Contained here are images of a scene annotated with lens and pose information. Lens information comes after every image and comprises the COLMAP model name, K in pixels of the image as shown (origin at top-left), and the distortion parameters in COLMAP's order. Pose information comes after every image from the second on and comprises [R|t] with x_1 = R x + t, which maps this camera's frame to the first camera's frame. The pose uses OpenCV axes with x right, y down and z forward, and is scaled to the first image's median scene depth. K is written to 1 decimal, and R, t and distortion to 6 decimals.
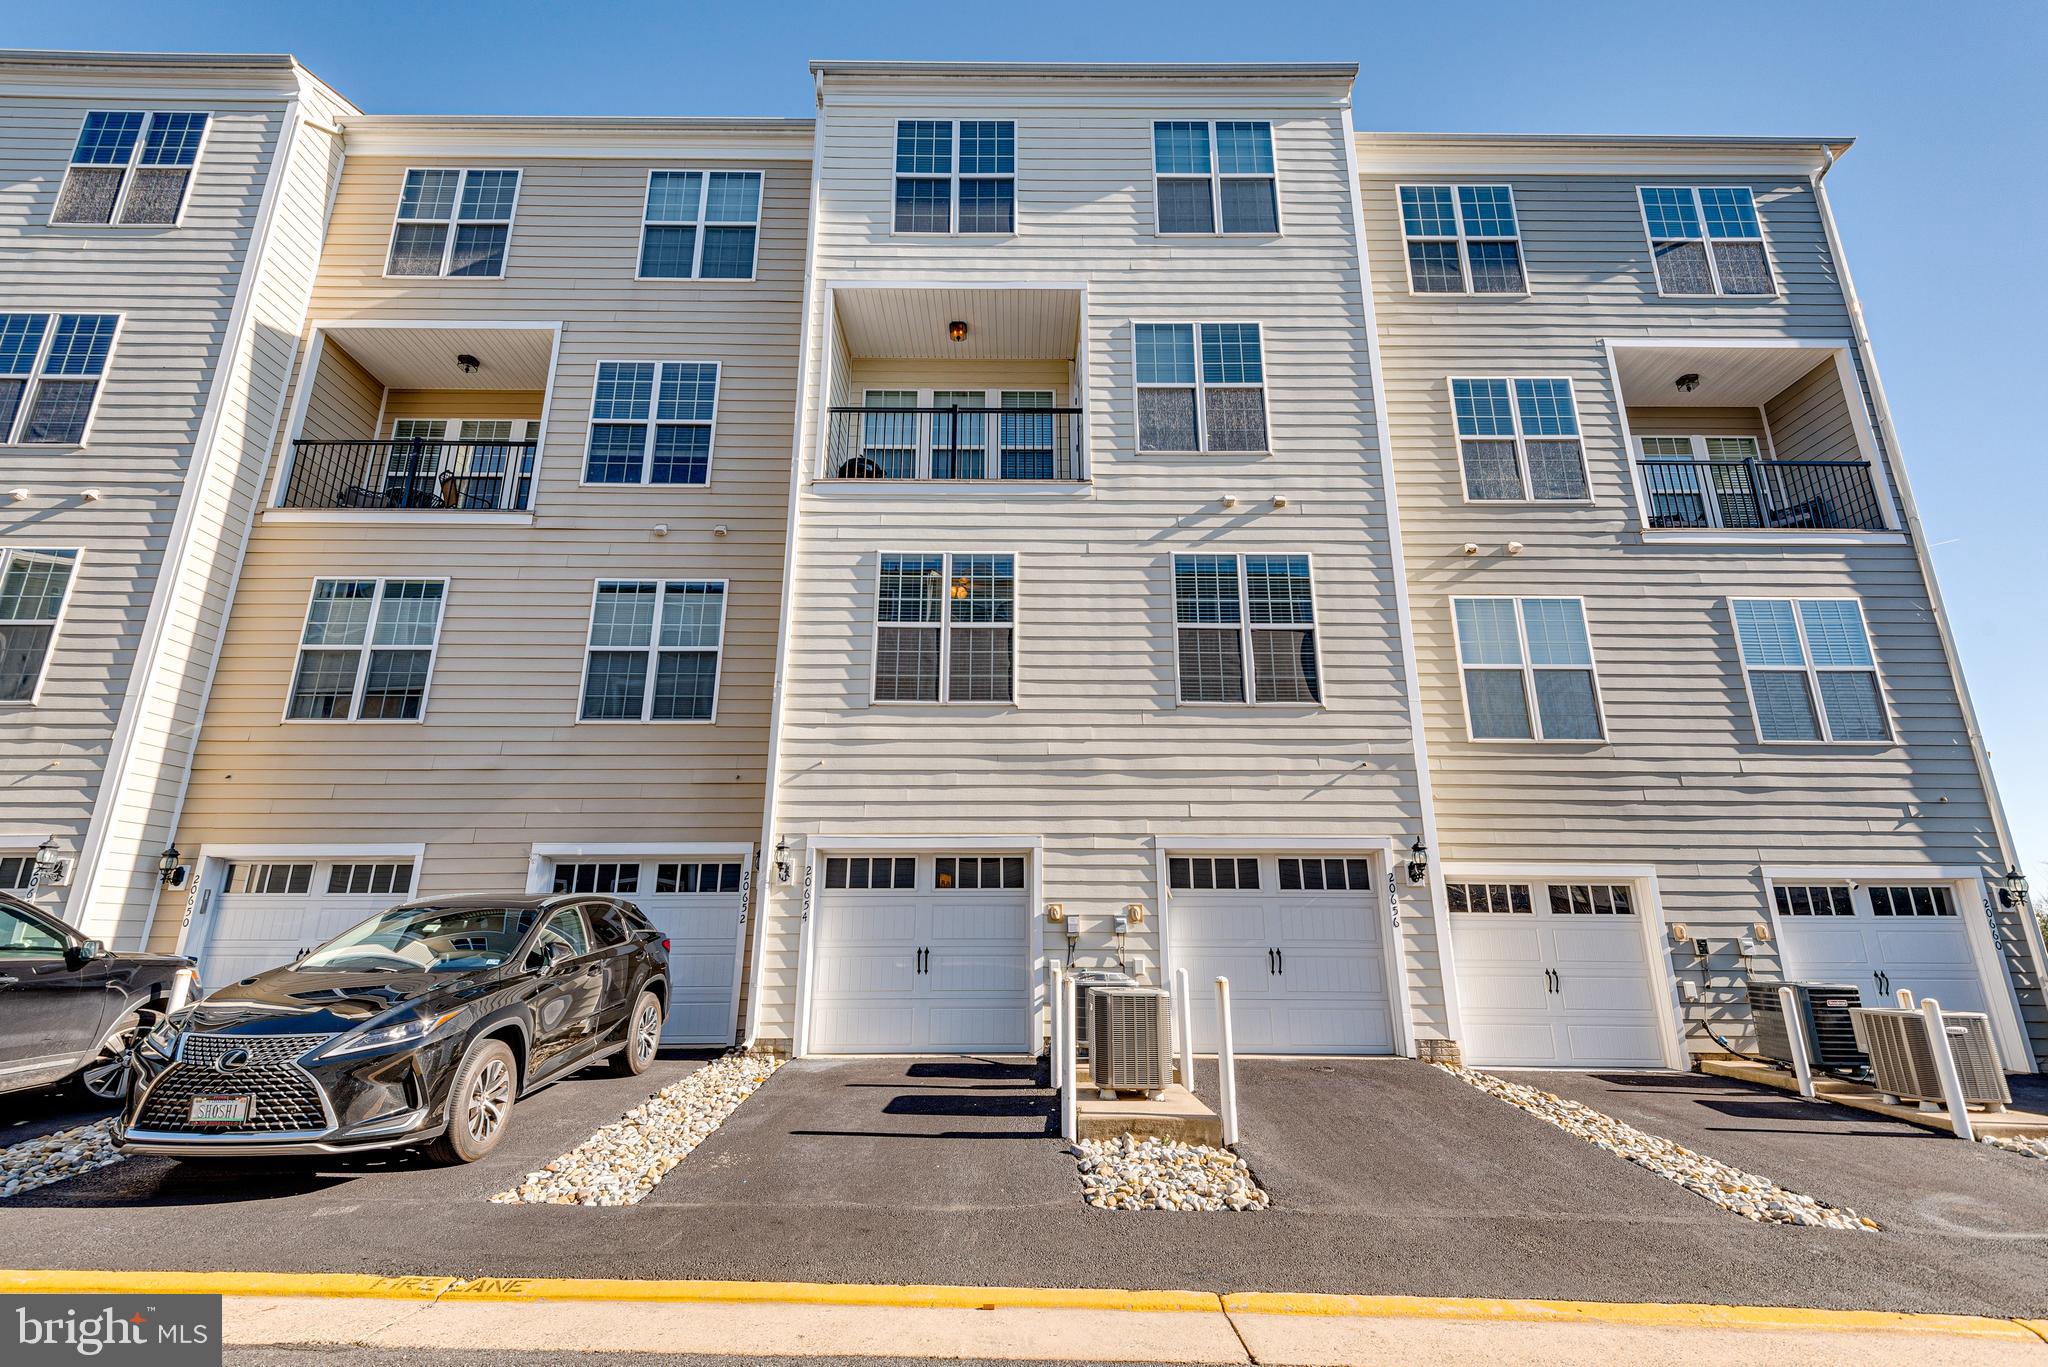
lens RADIAL K [[927.2, 0, 1015.6], [0, 927.2, 677.1], [0, 0, 1]] dist [0.027771, -0.013817]
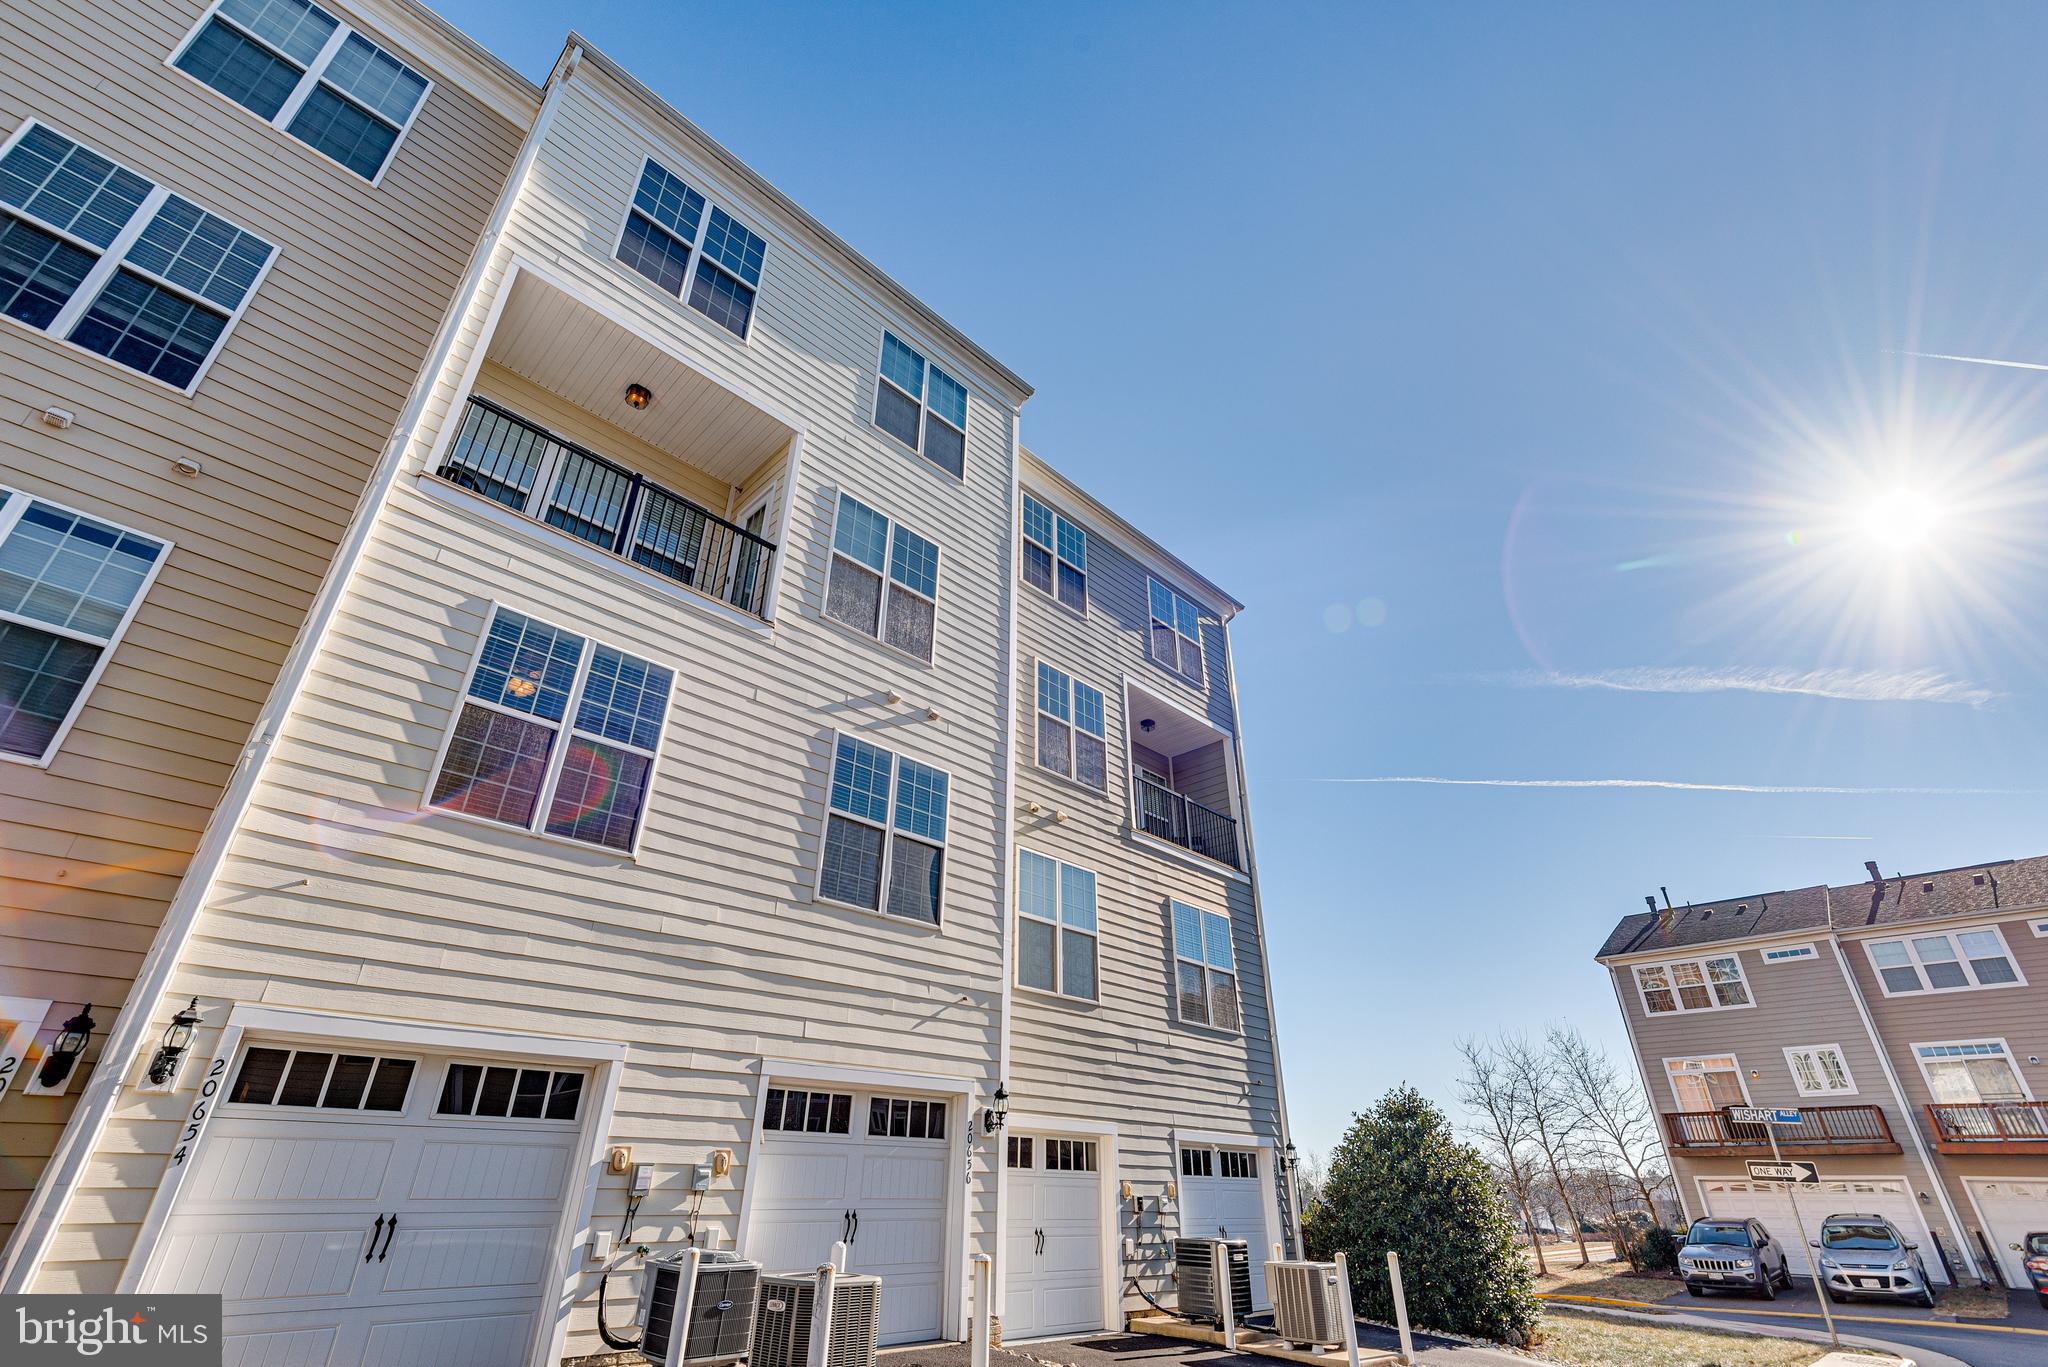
lens RADIAL K [[927.2, 0, 1033.8], [0, 927.2, 669.4], [0, 0, 1]] dist [0.027771, -0.013817]
pose [[0.707348, 0.350282, 0.613971, -0.275725], [-0.196781, 0.931828, -0.304915, 0.051141], [-0.678922, 0.094863, 0.728056, 0.190107]]
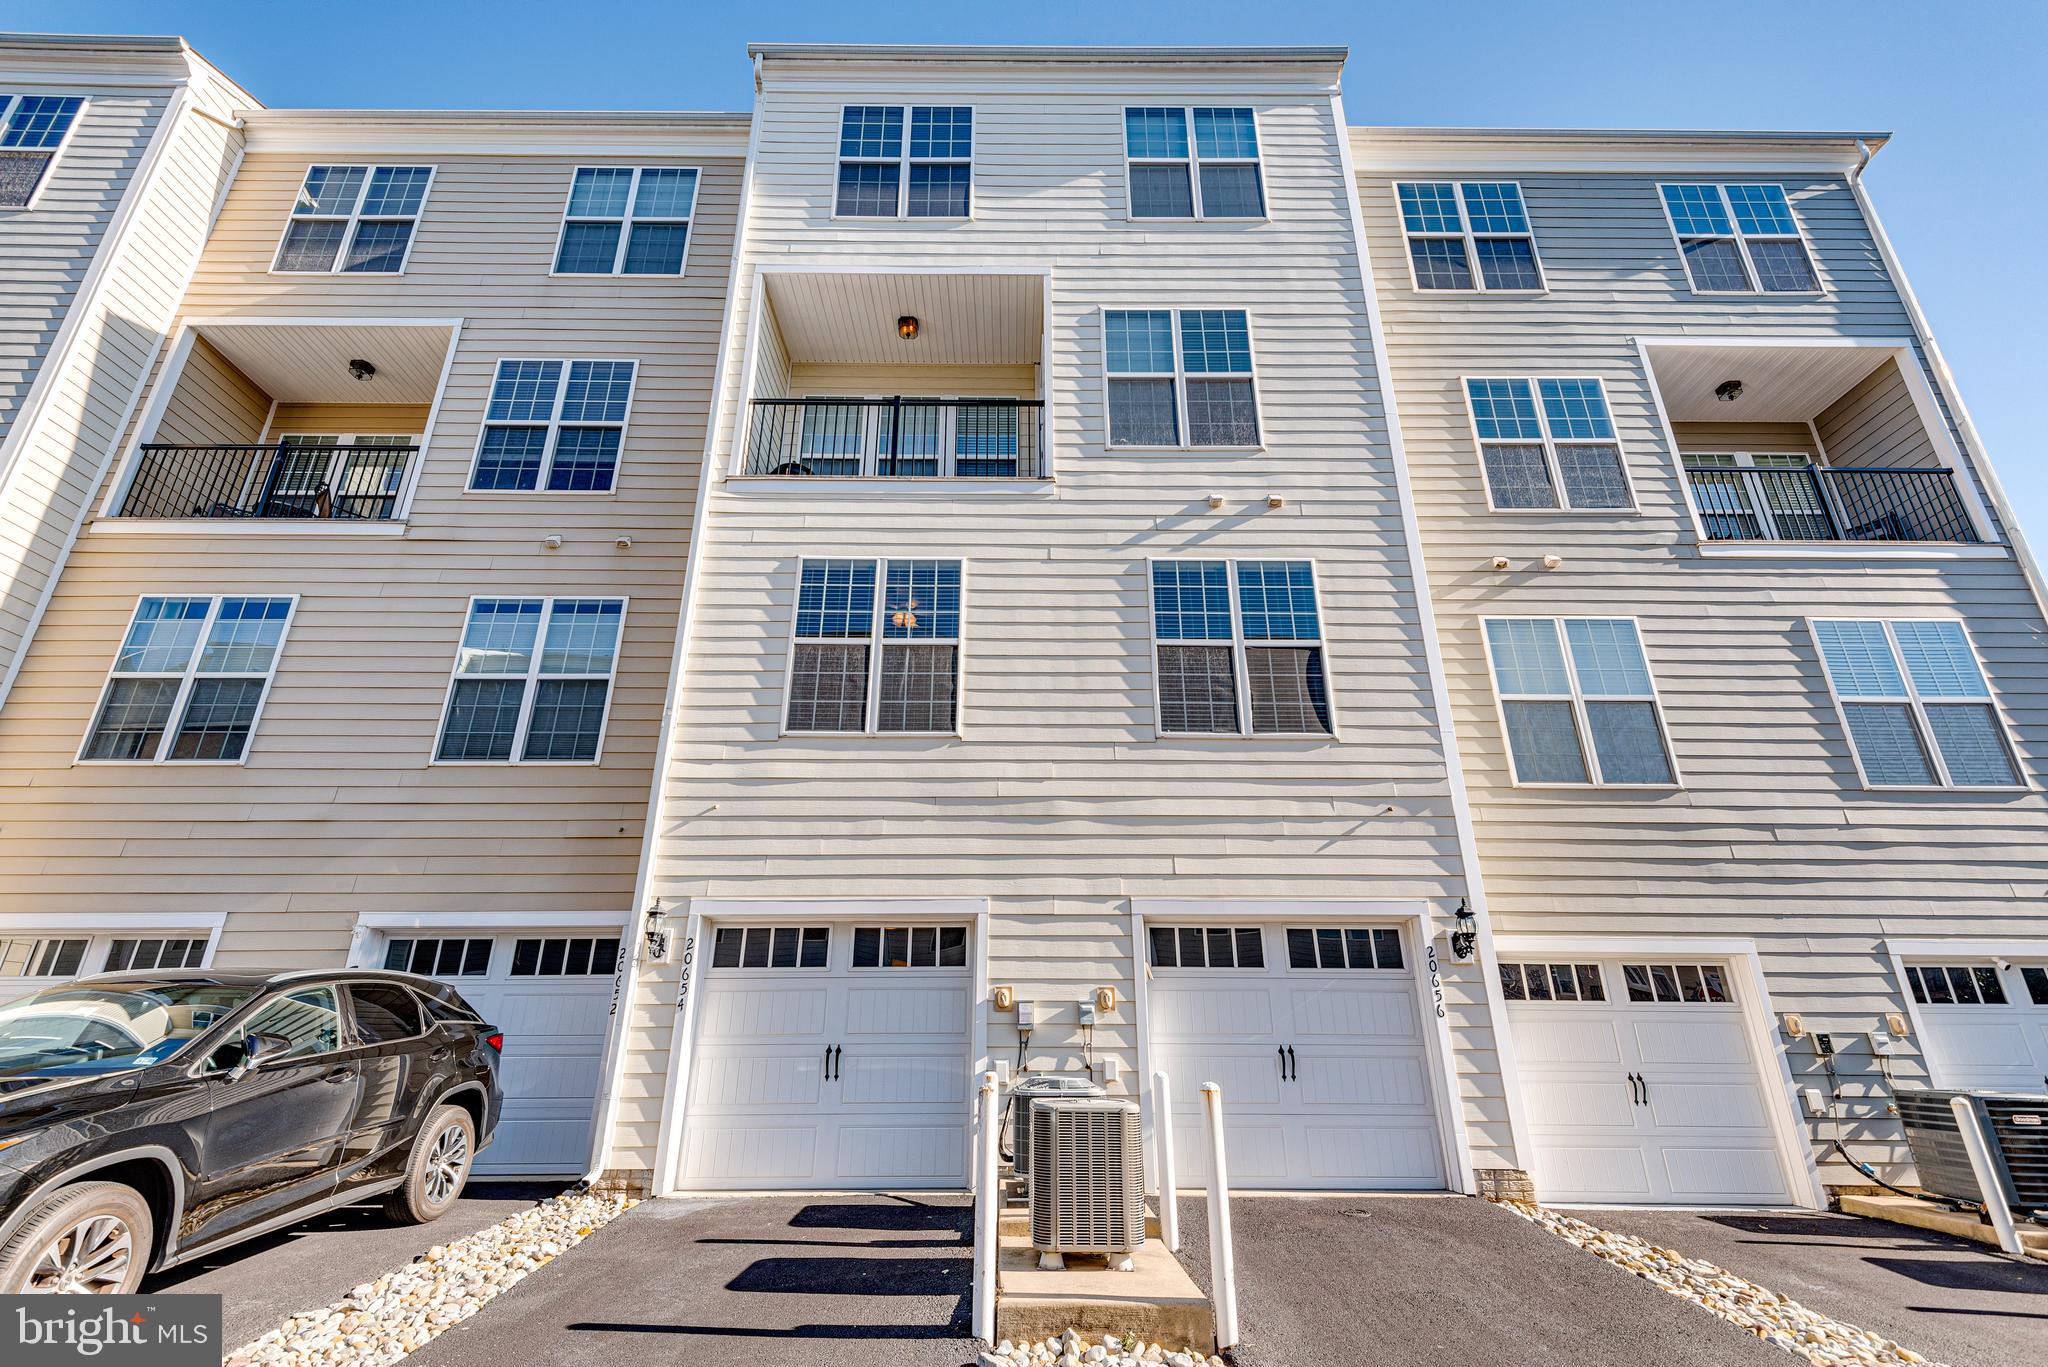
lens RADIAL K [[927.2, 0, 1016.2], [0, 927.2, 675.1], [0, 0, 1]] dist [0.027771, -0.013817]
pose [[0.999999, -0.000739, -0.000874, 0.048241], [0.000646, 0.994810, -0.101749, 0.055936], [0.000945, 0.101749, 0.994810, 0.172144]]
